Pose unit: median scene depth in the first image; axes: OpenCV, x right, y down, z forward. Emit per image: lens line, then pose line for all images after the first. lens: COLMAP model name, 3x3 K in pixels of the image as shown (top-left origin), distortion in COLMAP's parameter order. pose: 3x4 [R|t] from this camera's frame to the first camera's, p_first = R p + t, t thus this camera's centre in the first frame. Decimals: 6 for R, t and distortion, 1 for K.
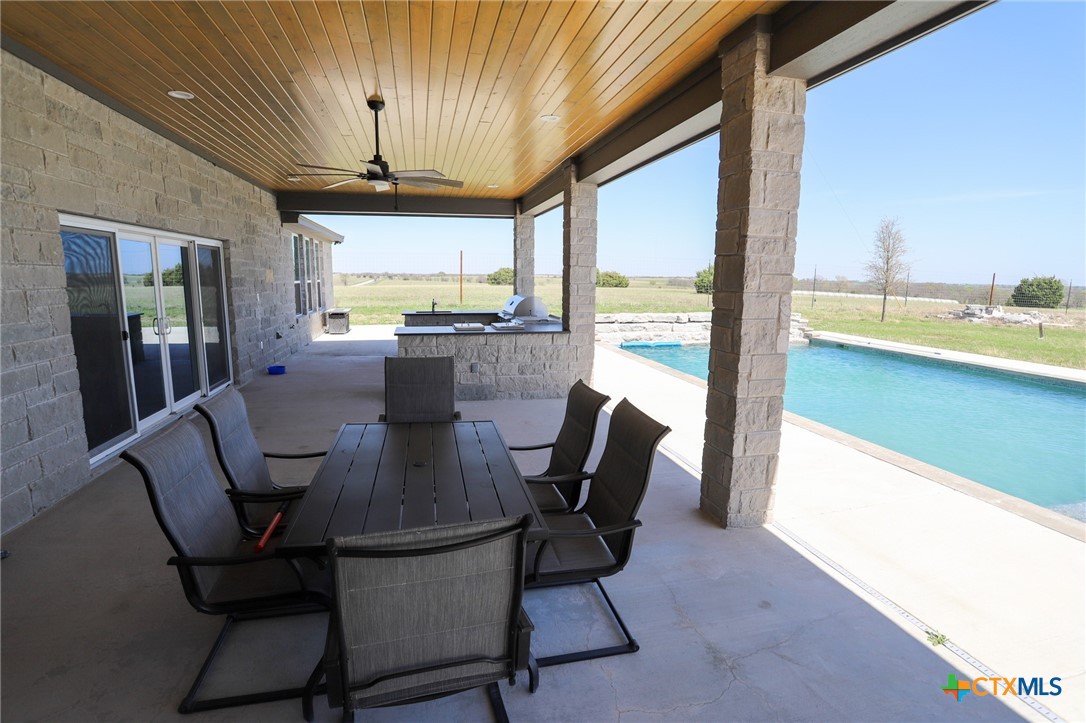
lens RADIAL K [[530.0, 0, 540.2], [0, 530.0, 364.0], [0, 0, 1]] dist [-0.089206, 0.042824]
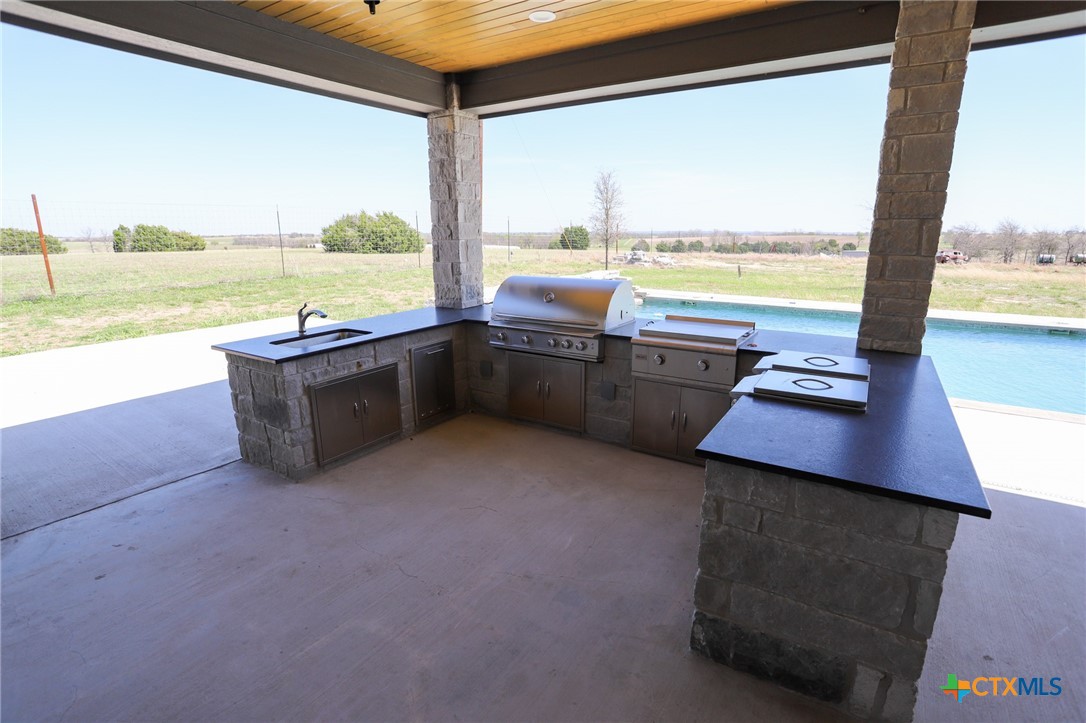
lens RADIAL K [[530.0, 0, 540.2], [0, 530.0, 364.0], [0, 0, 1]] dist [-0.089206, 0.042824]
pose [[0.719688, -0.180462, 0.670434, -0.183330], [0.124106, 0.983515, 0.131511, -0.057022], [-0.683115, -0.011442, 0.730221, 0.317890]]
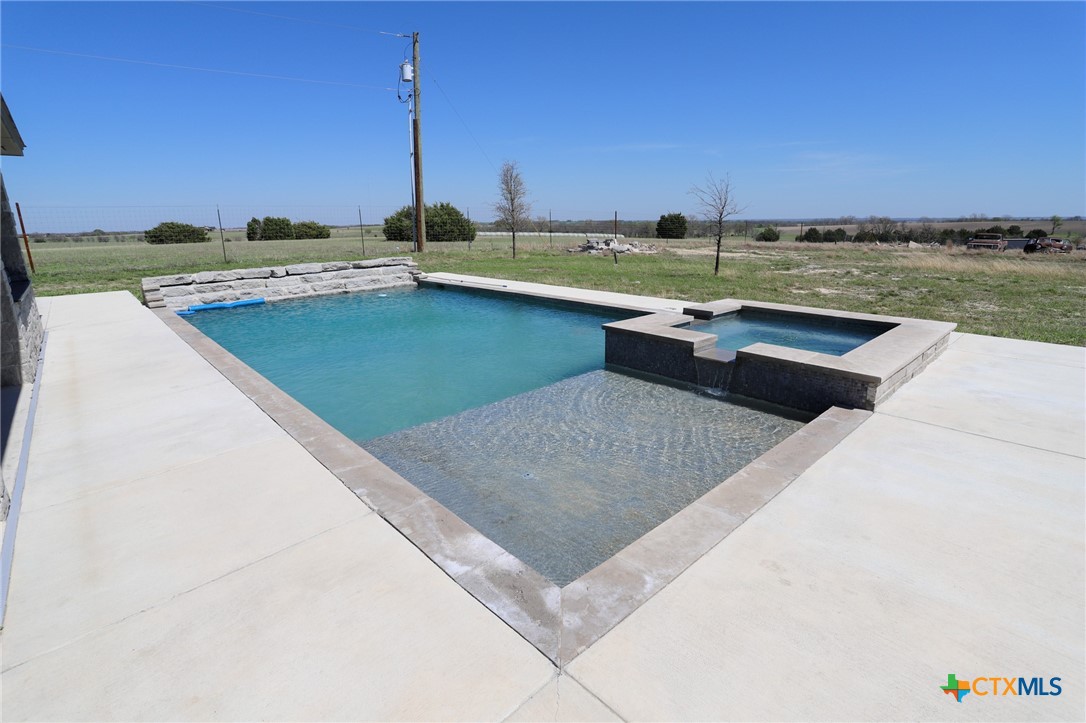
lens RADIAL K [[530.0, 0, 540.2], [0, 530.0, 364.0], [0, 0, 1]] dist [-0.089206, 0.042824]
pose [[0.870498, -0.151219, 0.468365, 0.155241], [0.104720, 0.986747, 0.123956, 0.006478], [-0.480902, -0.058856, 0.874797, -0.029353]]
